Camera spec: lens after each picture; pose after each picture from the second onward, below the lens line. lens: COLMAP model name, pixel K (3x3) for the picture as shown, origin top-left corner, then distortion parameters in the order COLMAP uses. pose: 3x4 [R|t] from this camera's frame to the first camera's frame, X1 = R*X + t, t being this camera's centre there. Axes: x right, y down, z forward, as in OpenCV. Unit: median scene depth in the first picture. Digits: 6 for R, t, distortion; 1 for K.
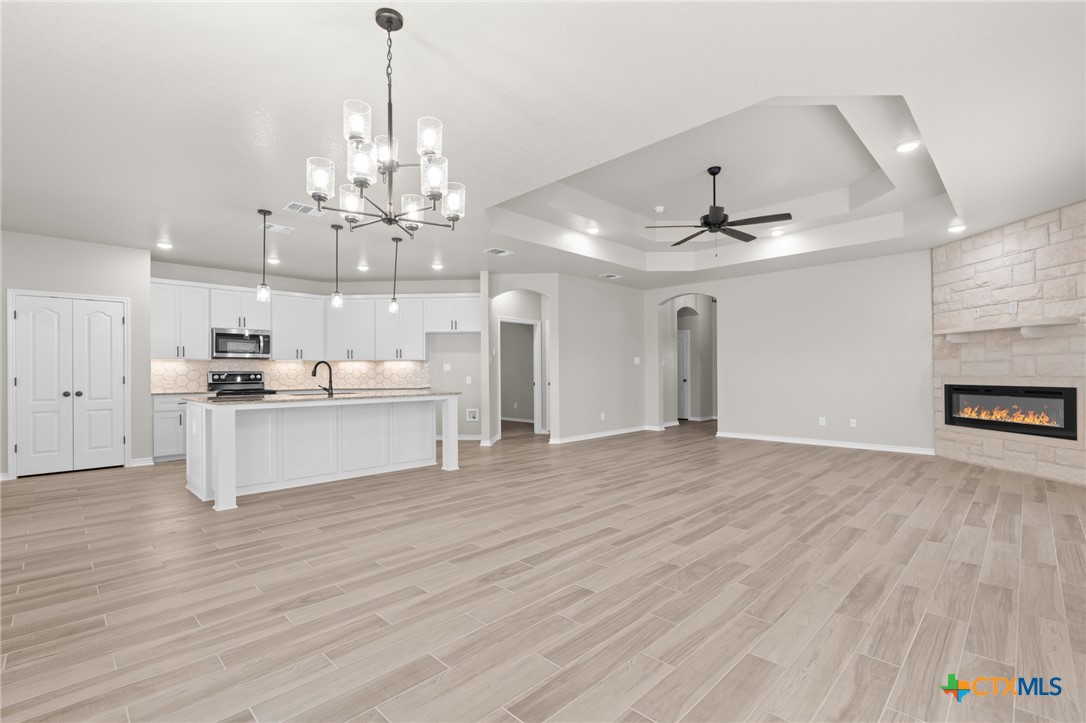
lens RADIAL K [[485.8, 0, 538.9], [0, 485.8, 368.7], [0, 0, 1]] dist [-0.009237, 0.003603]
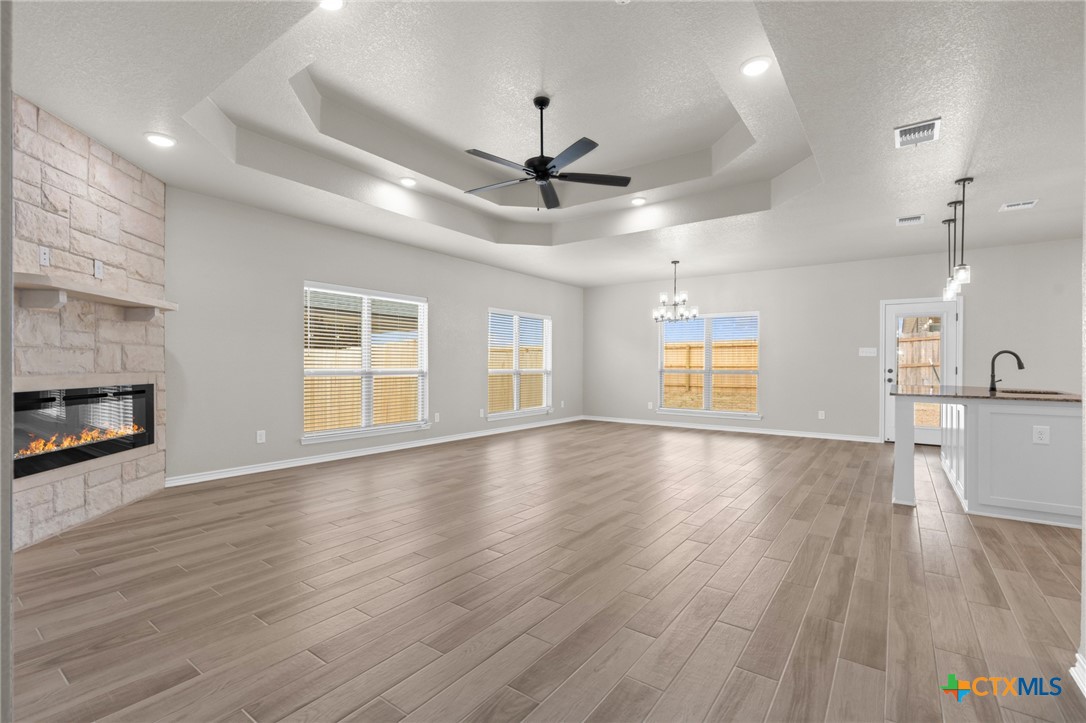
lens RADIAL K [[485.8, 0, 541.8], [0, 485.8, 365.3], [0, 0, 1]] dist [-0.009237, 0.003603]
pose [[-0.988997, 0.002033, -0.147919, 0.363564], [0.003304, 0.999960, -0.008348, 0.010415], [0.147896, -0.008744, -0.988964, 1.338312]]
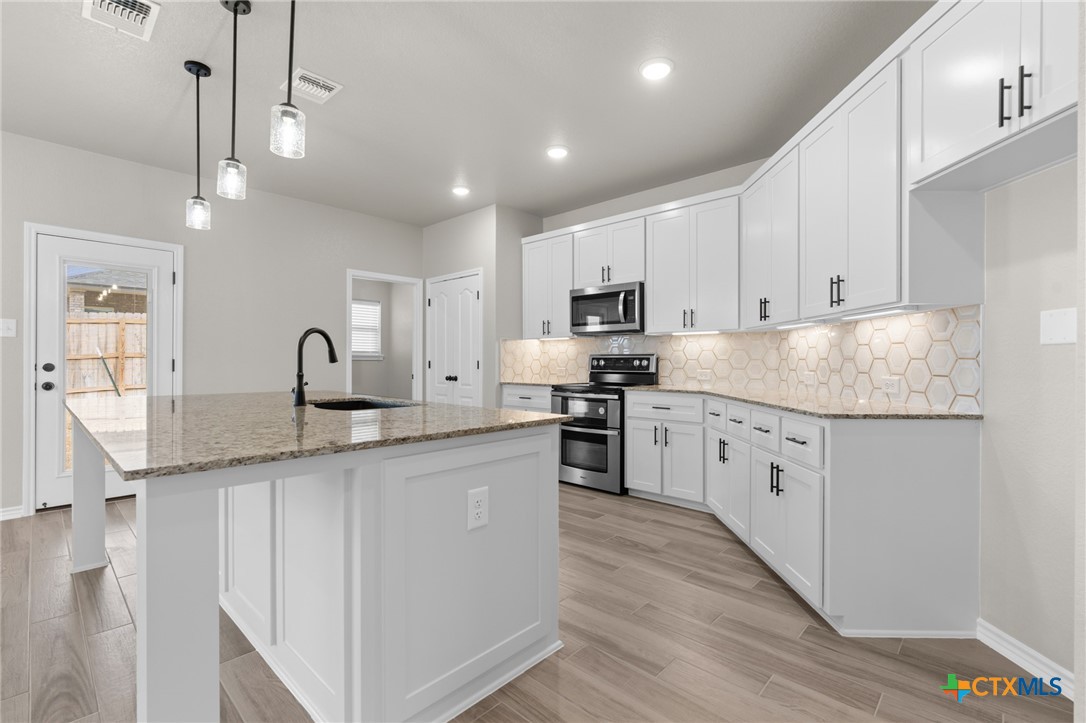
lens RADIAL K [[485.8, 0, 543.3], [0, 485.8, 362.3], [0, 0, 1]] dist [-0.009237, 0.003603]
pose [[0.025620, 0.010513, -0.999616, 0.007272], [0.007538, 0.999914, 0.010710, 0.009229], [0.999643, -0.007810, 0.025539, 0.944894]]
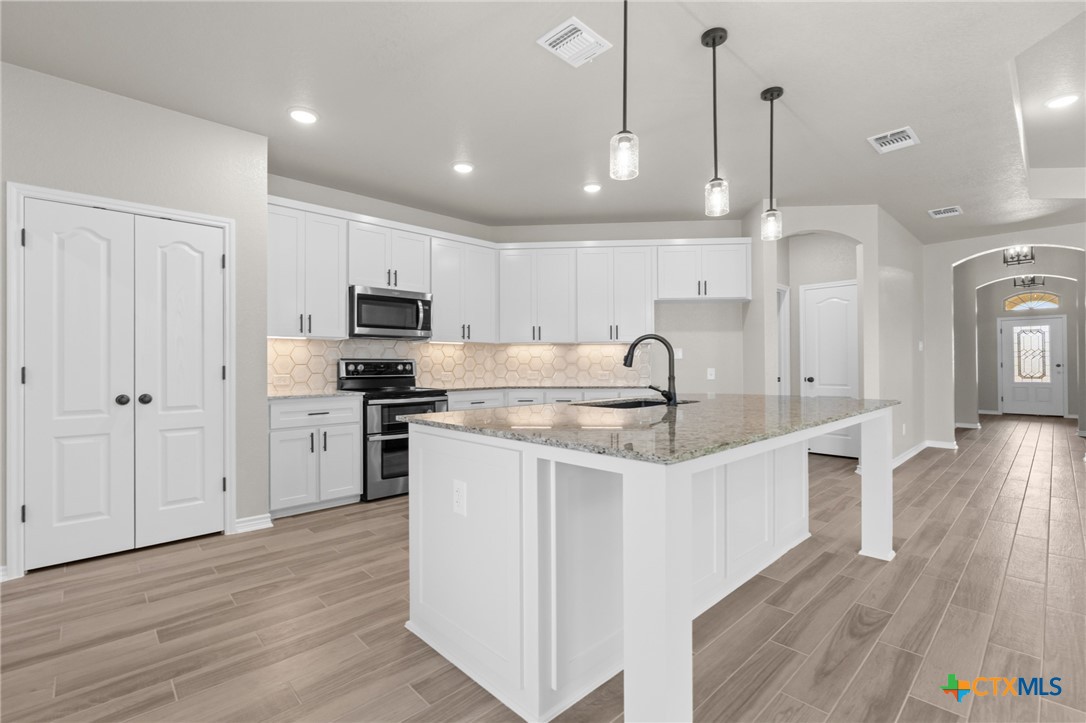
lens RADIAL K [[485.8, 0, 541.2], [0, 485.8, 361.2], [0, 0, 1]] dist [-0.009237, 0.003603]
pose [[0.999403, 0.003982, -0.034322, -0.420848], [-0.003952, 0.999992, 0.000936, 0.007869], [0.034326, -0.000800, 0.999410, 0.409769]]
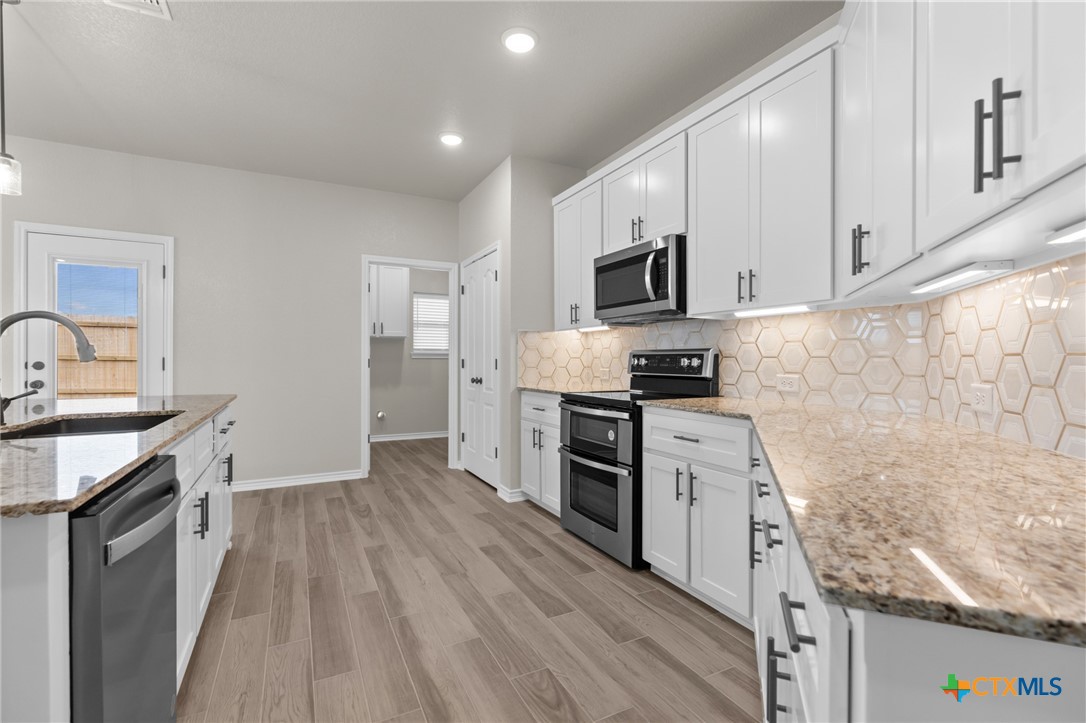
lens RADIAL K [[485.8, 0, 543.9], [0, 485.8, 361.8], [0, 0, 1]] dist [-0.009237, 0.003603]
pose [[-0.312342, 0.012219, -0.949891, -0.200080], [0.009585, 0.999907, 0.009711, 0.012213], [0.949921, -0.006072, -0.312430, 1.102329]]
